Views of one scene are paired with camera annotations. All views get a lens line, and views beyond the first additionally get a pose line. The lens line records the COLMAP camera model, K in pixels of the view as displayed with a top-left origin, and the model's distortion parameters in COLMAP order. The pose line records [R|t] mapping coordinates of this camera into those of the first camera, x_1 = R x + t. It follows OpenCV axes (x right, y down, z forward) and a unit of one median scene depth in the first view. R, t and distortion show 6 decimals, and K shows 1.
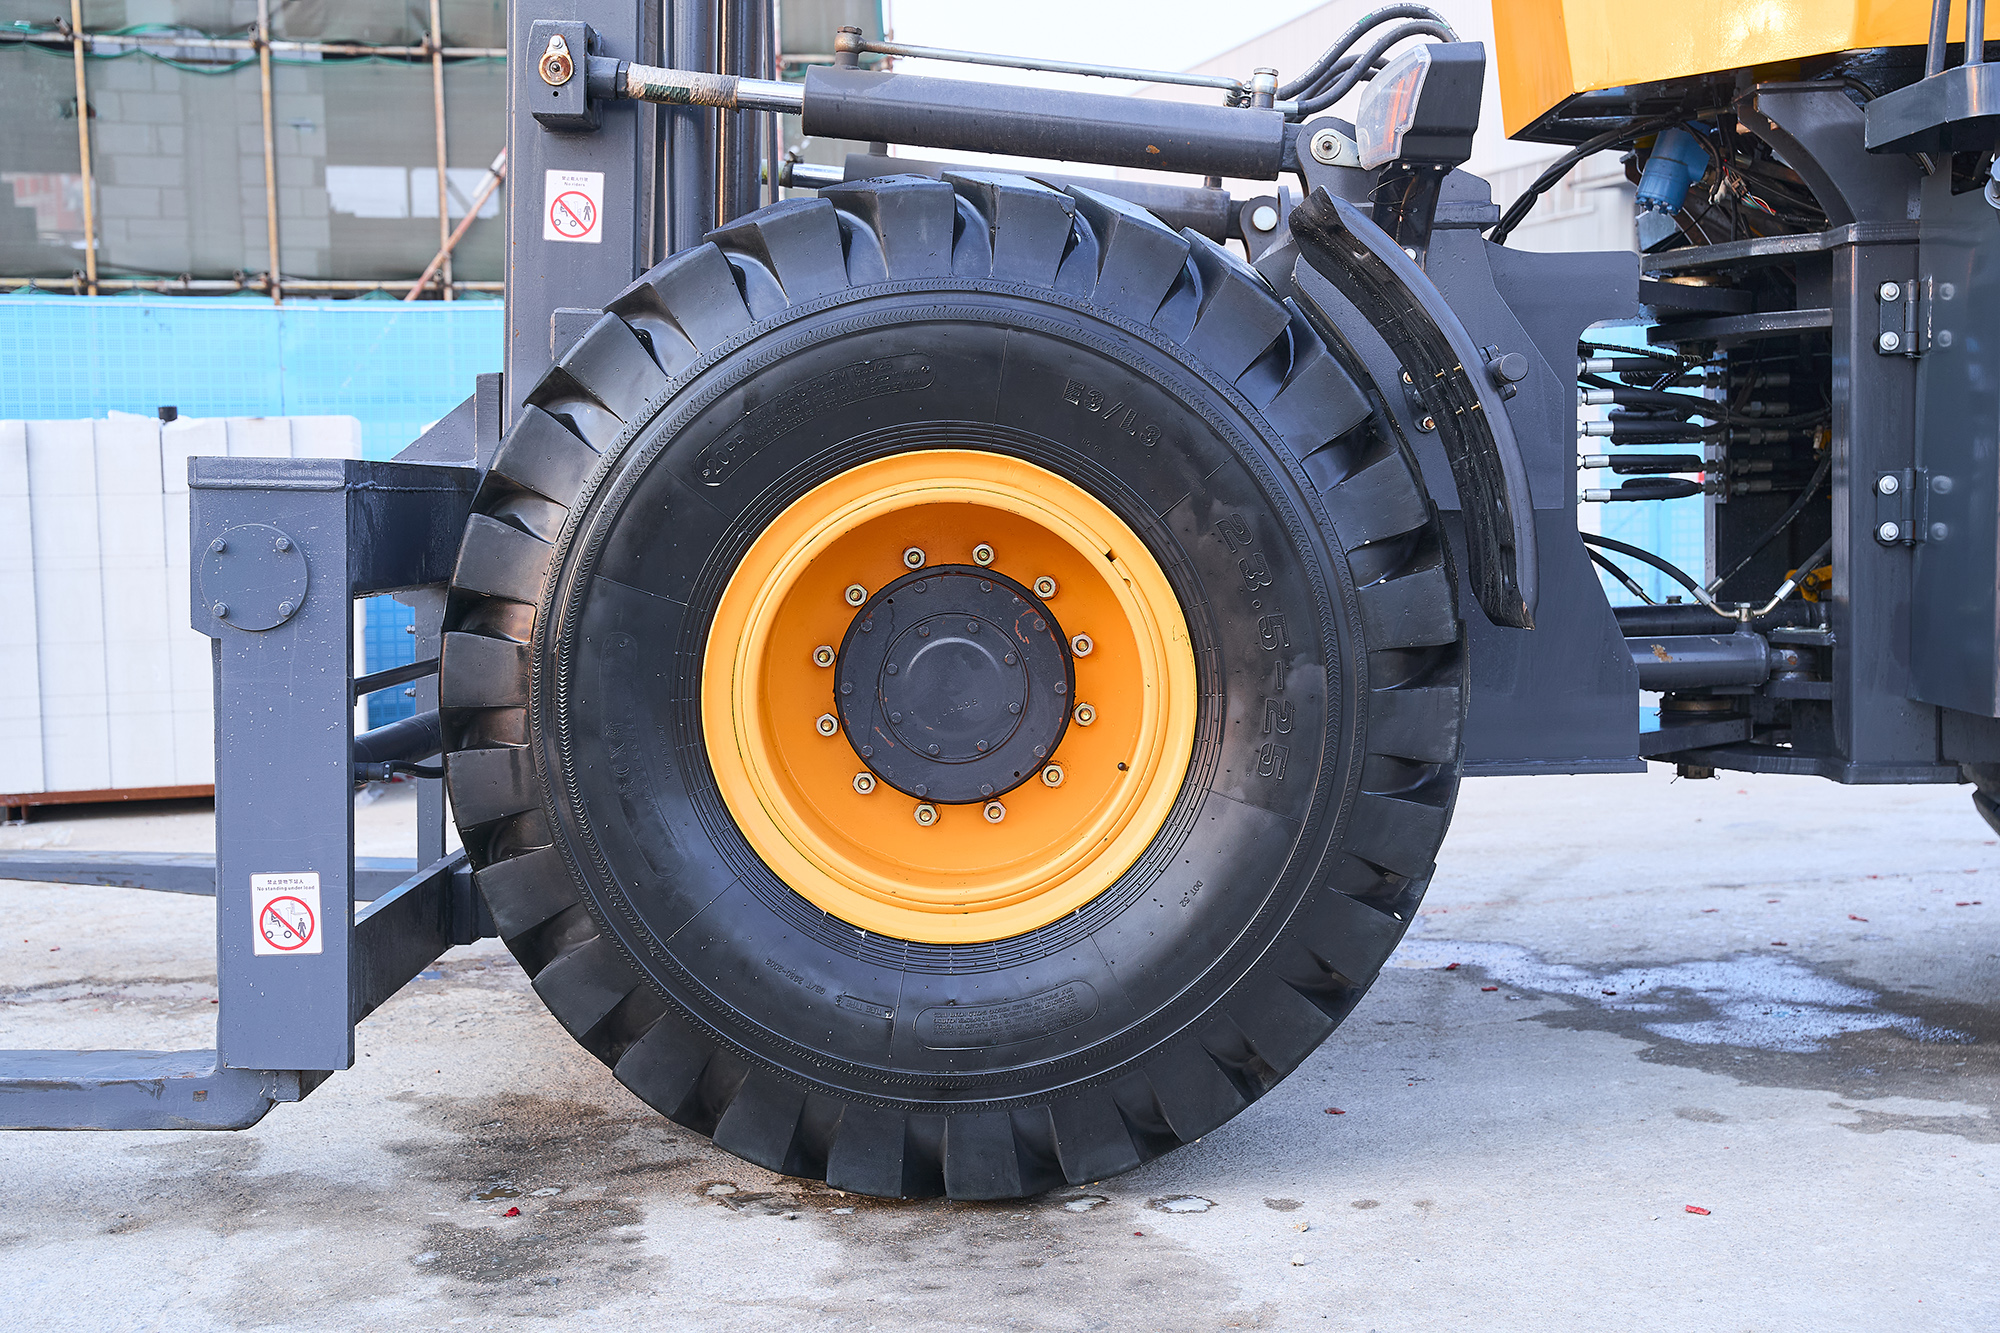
lens RADIAL K [[2571.0, 0, 991.1], [0, 2571.0, 673.4], [0, 0, 1]] dist [0.006529, 0.403552]
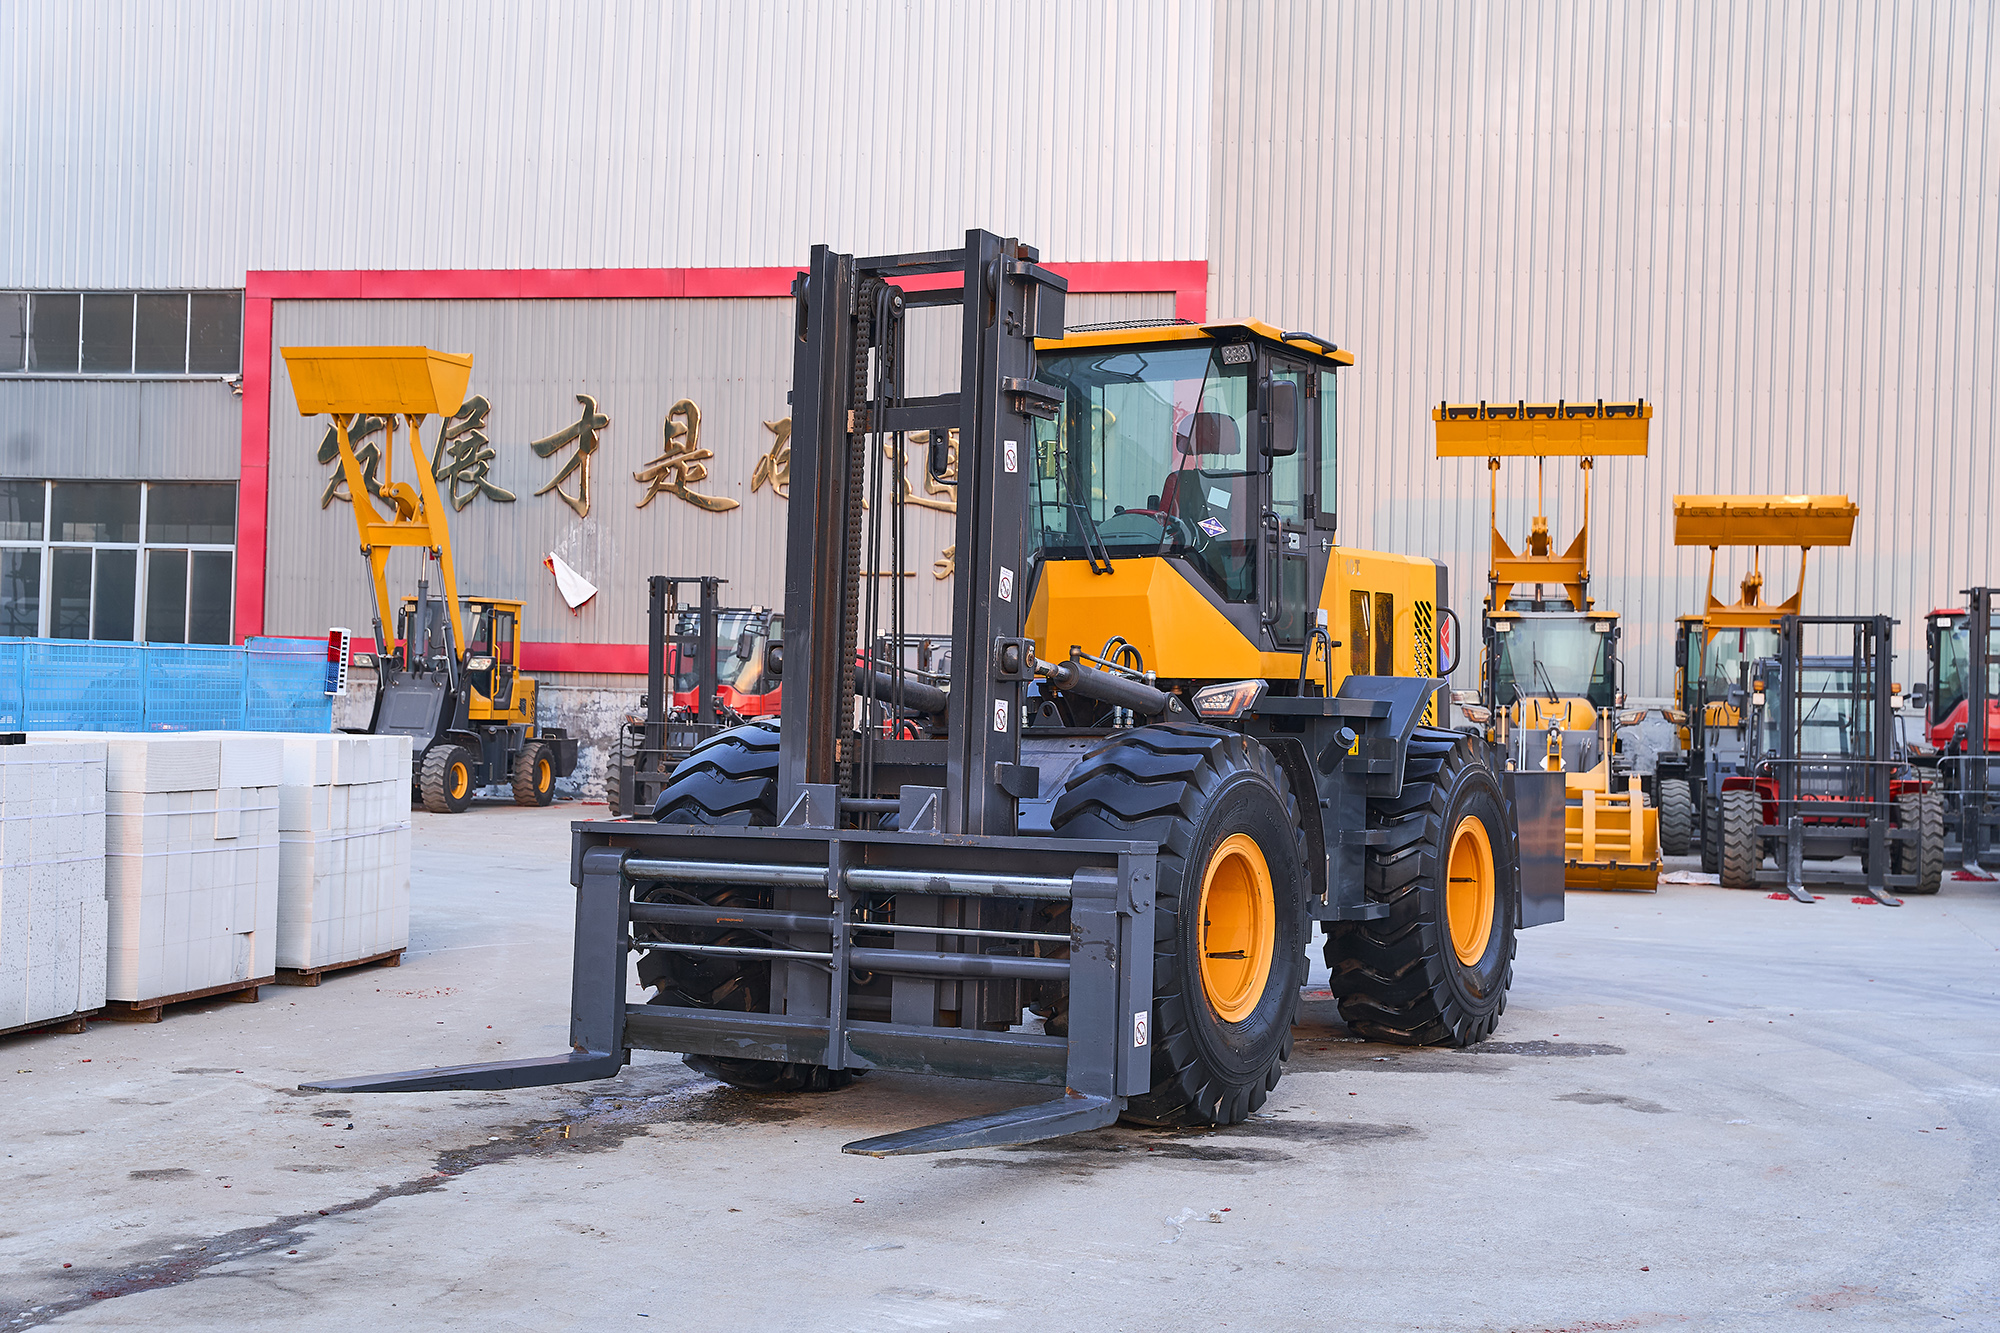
lens RADIAL K [[2601.5, 0, 1000.0], [0, 2601.5, 666.5], [0, 0, 1]] dist [0.017697, 0.379141]
pose [[0.471974, 0.044963, 0.880465, -2.298030], [0.034831, 0.996968, -0.069584, -0.074116], [-0.880924, 0.063509, 0.468977, -0.048695]]
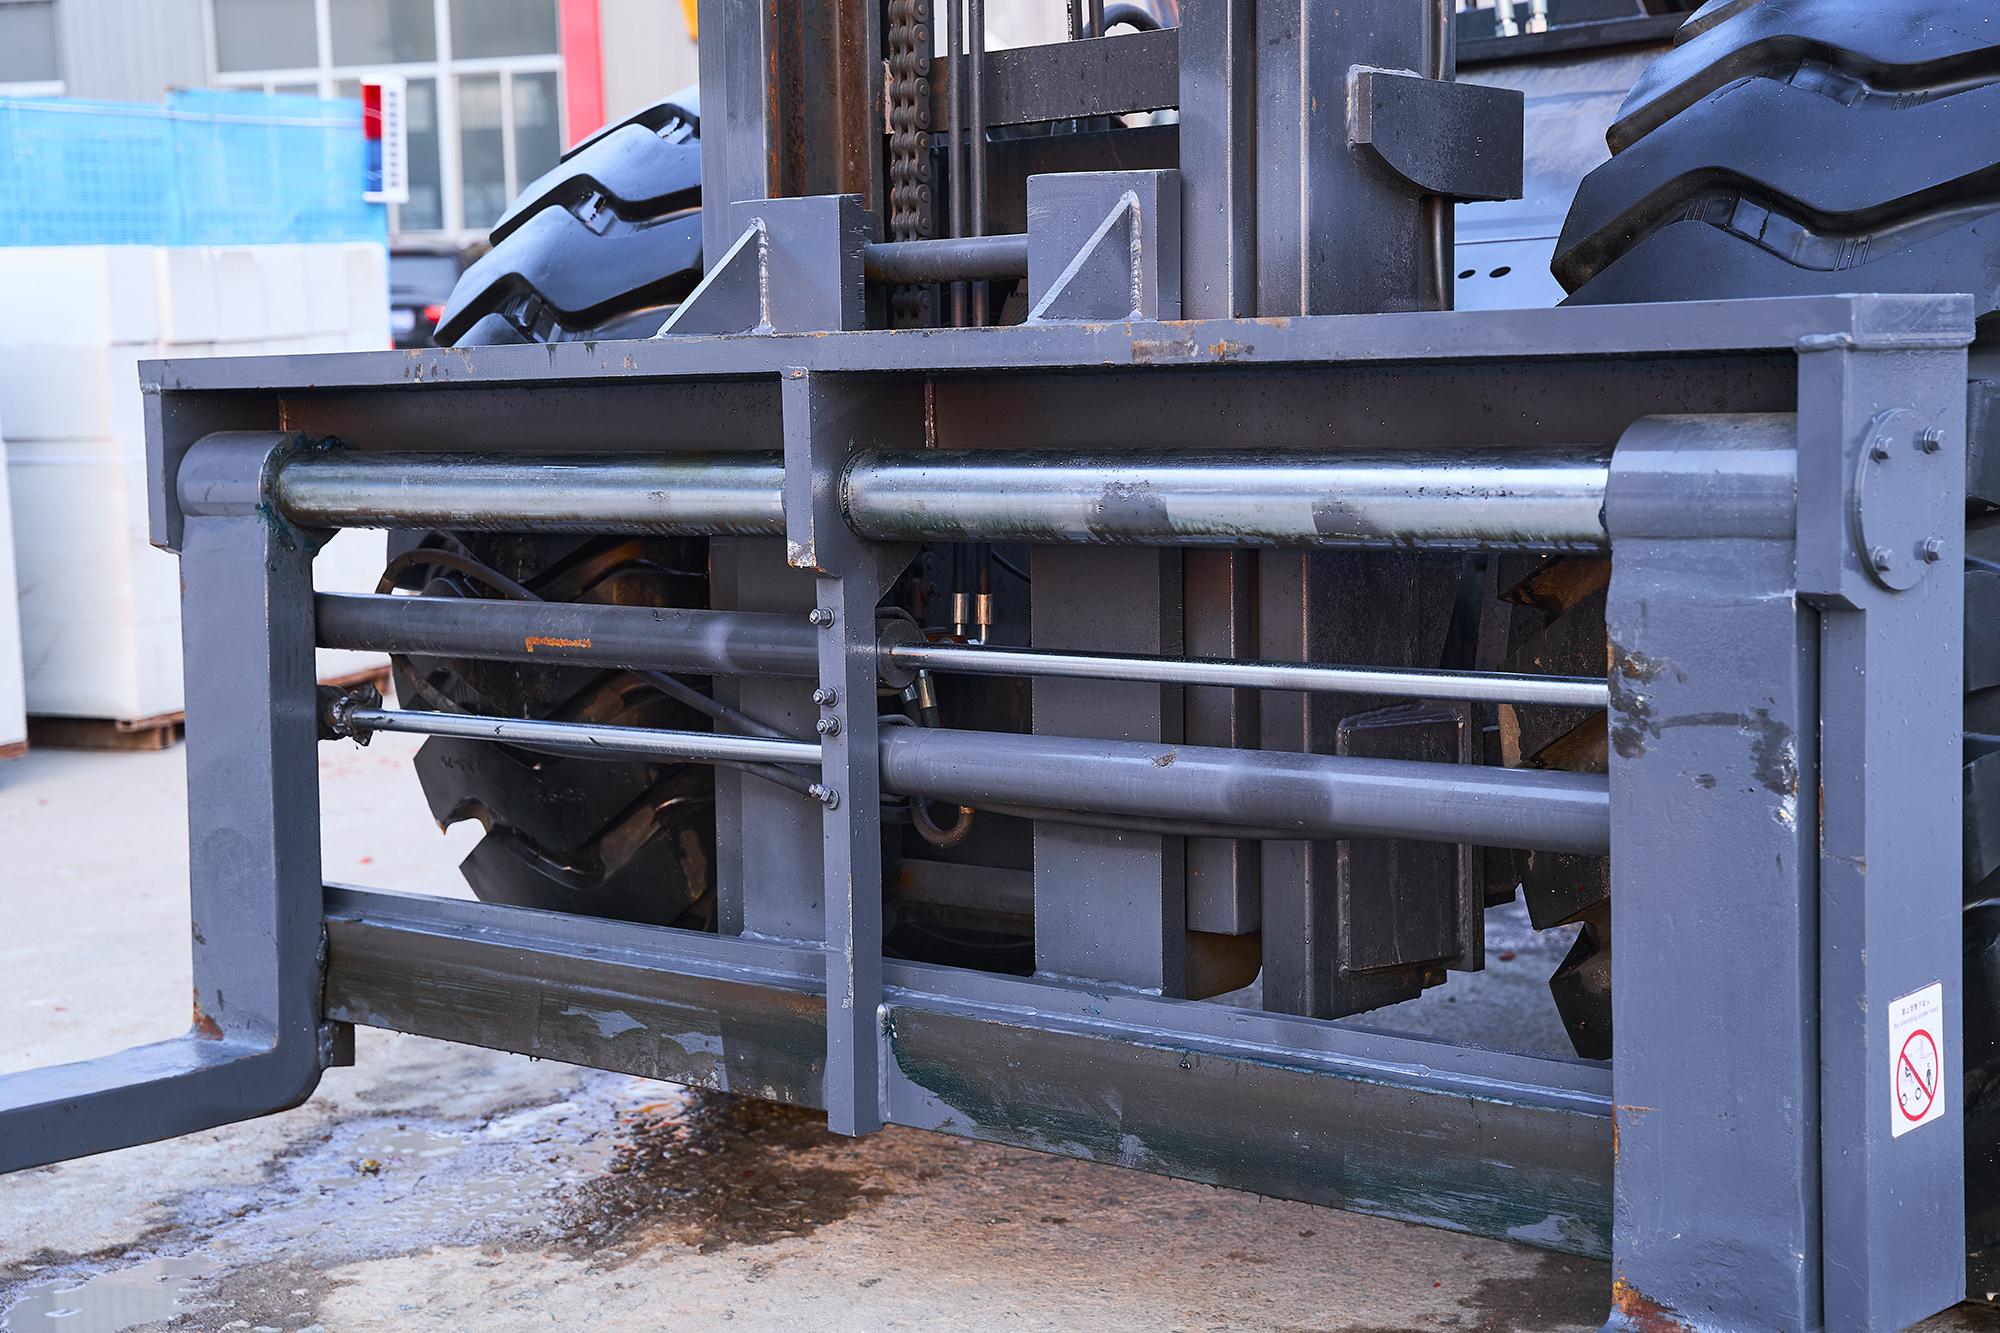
lens RADIAL K [[3152.4, 0, 969.4], [0, 3152.4, 662.1], [0, 0, 1]] dist [0.158674, 0.040865]
pose [[0.656248, -0.092058, 0.748908, -0.883970], [0.079816, 0.995430, 0.052420, -0.050168], [-0.750312, 0.025374, 0.660597, 0.616398]]
